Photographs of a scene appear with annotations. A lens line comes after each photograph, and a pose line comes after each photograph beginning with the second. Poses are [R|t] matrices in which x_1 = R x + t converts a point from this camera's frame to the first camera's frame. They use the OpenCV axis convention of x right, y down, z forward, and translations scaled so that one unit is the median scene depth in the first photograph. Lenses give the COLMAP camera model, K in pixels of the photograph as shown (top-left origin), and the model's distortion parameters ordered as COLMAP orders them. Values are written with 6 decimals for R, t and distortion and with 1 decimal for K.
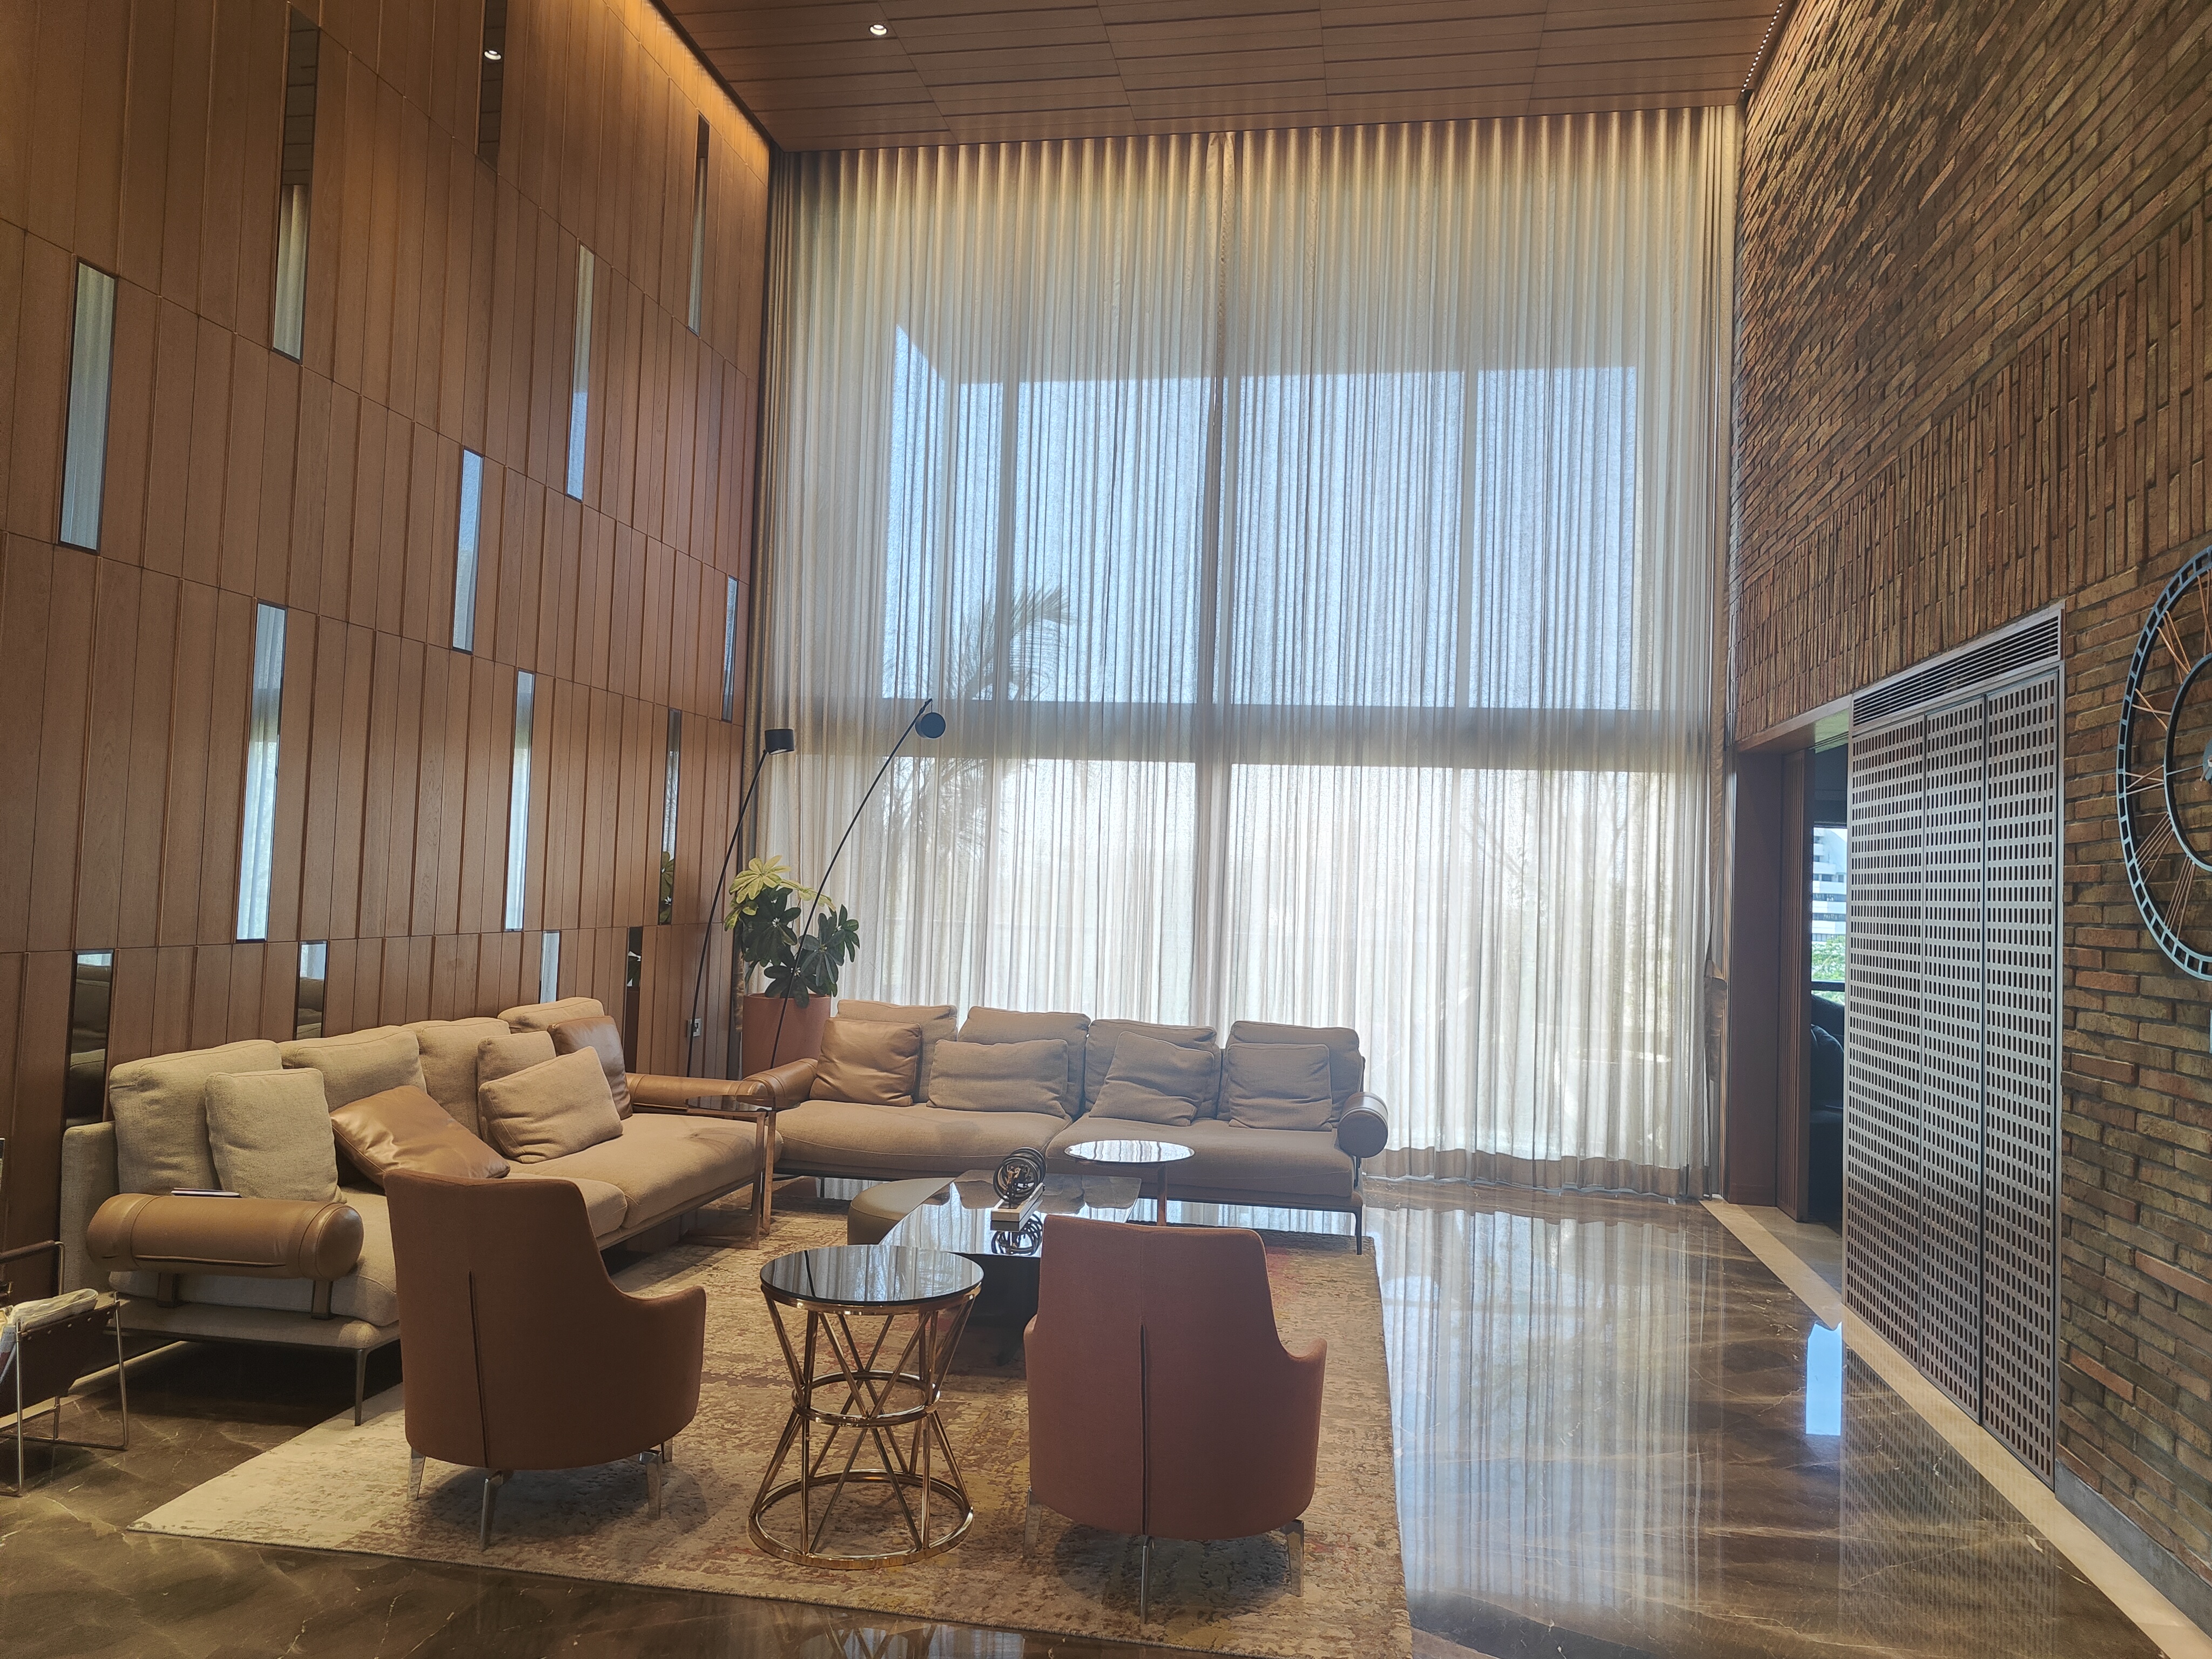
lens RADIAL K [[1569.8, 0, 1109.6], [0, 1569.8, 827.3], [0, 0, 1]] dist [0.005051, 0.000360]
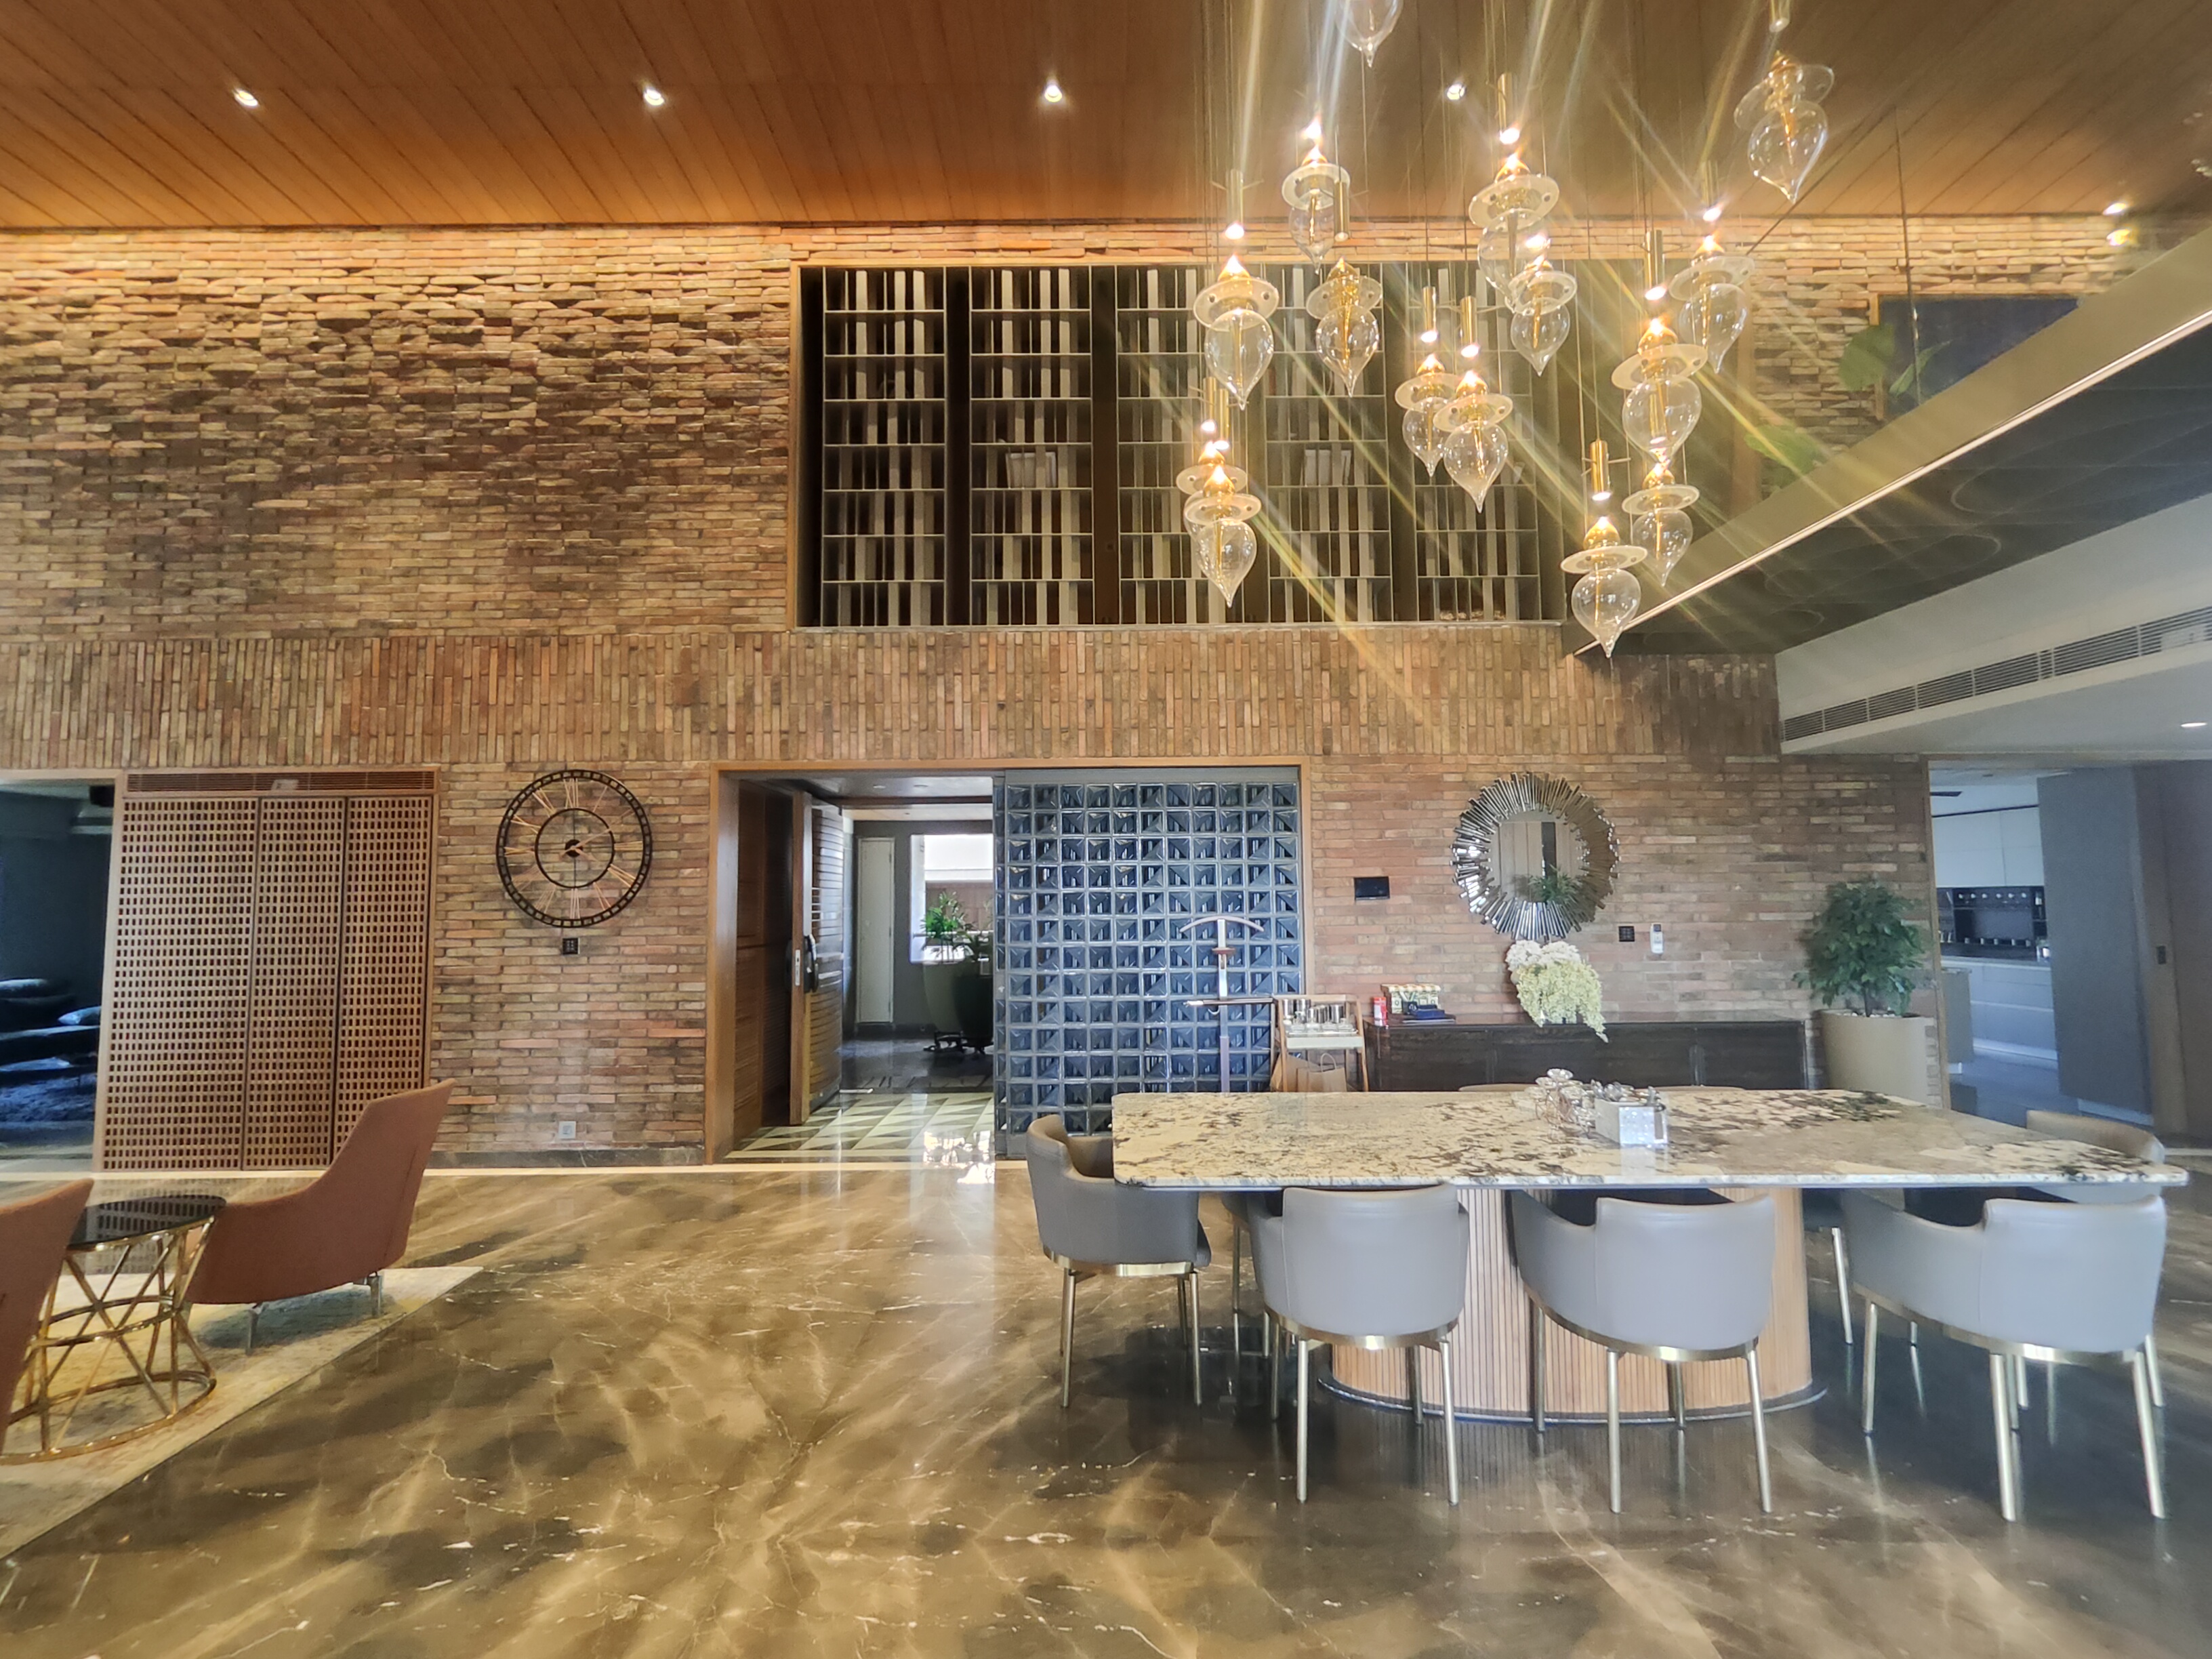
lens RADIAL K [[1010.5, 0, 1110.2], [0, 1010.5, 827.6], [0, 0, 1]] dist [-0.004620, 0.002197]
pose [[-0.173180, 0.041267, 0.984025, -1.067493], [-0.030638, 0.998413, -0.047262, -0.021040], [-0.984413, -0.038334, -0.171641, 0.334017]]
